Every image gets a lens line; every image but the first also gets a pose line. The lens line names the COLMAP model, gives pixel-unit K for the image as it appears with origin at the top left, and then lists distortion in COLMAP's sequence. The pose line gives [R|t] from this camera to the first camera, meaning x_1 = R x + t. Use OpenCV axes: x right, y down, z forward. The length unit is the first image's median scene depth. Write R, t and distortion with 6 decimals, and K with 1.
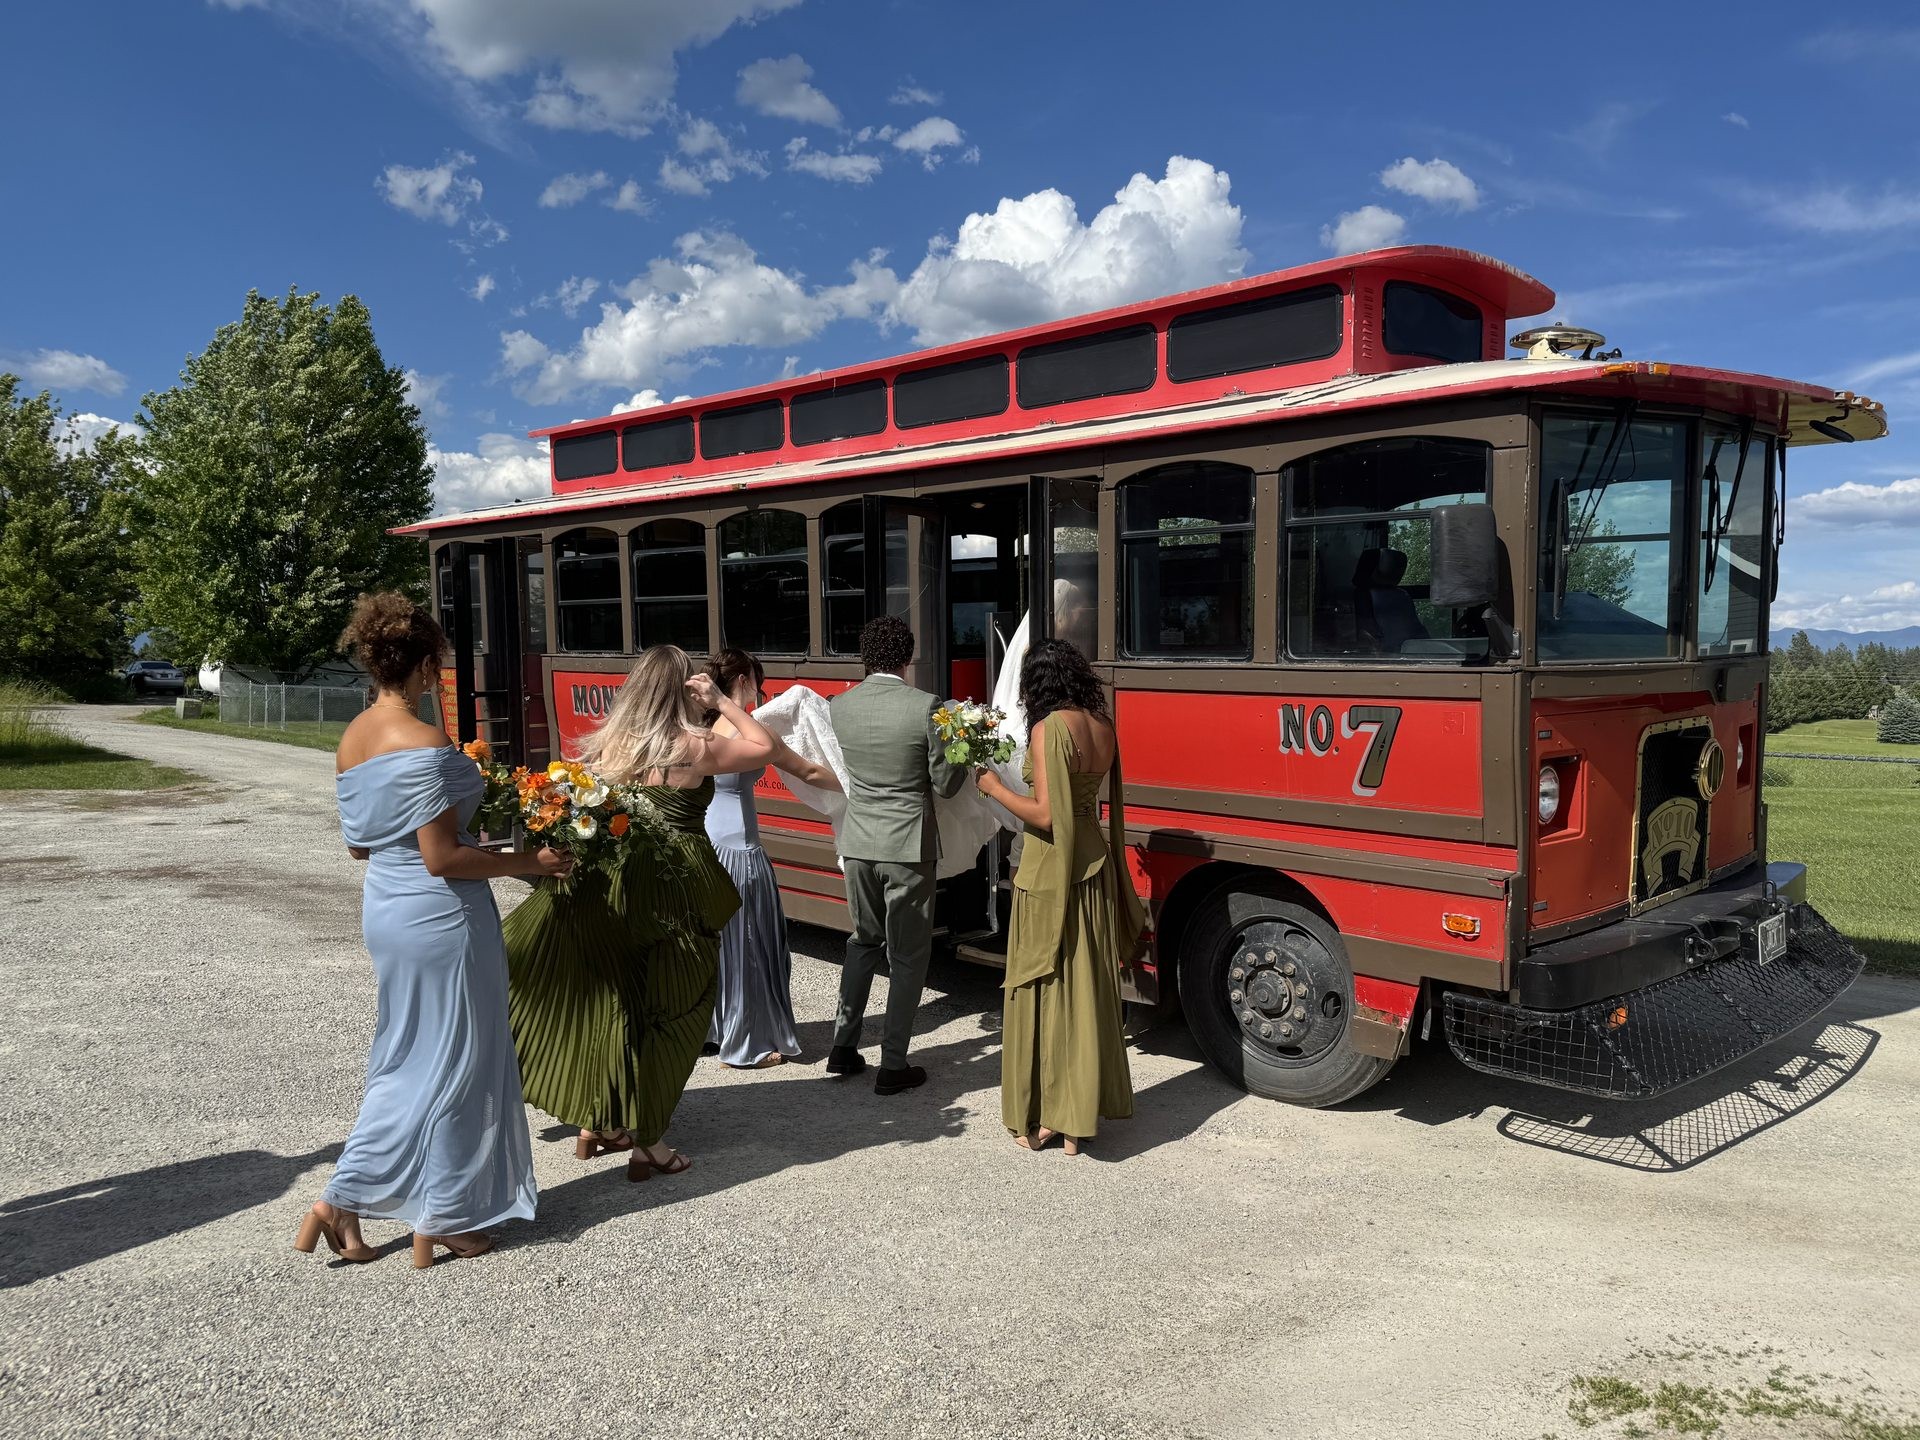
lens RADIAL K [[1687.2, 0, 960.0], [0, 1687.2, 720.0], [0, 0, 1]] dist [0.098862, -0.179251]
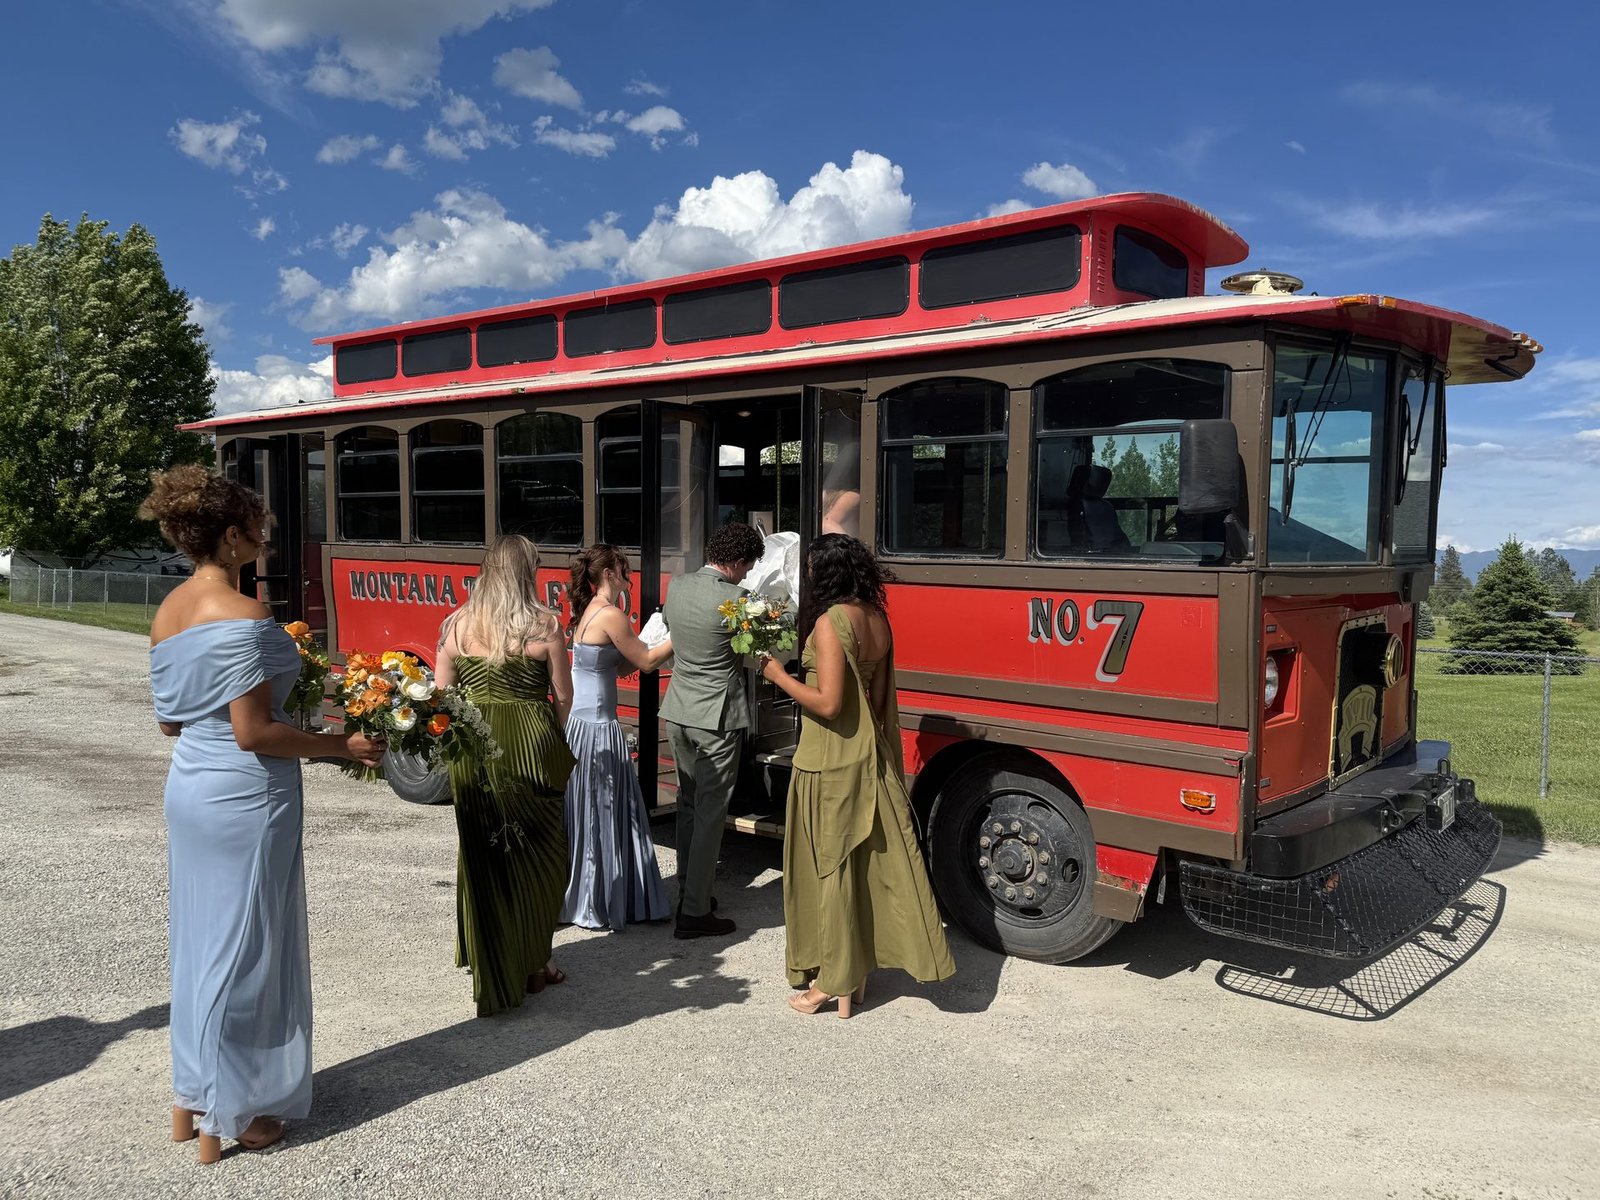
lens RADIAL K [[1315.5, 0, 800.0], [0, 1315.5, 582.0], [0, 0, 1]] dist [0.052956, -0.078602]
pose [[0.992025, 0.017153, 0.124868, -0.063265], [-0.014363, 0.999627, -0.023213, 0.002280], [-0.125220, 0.021235, 0.991902, 0.157332]]
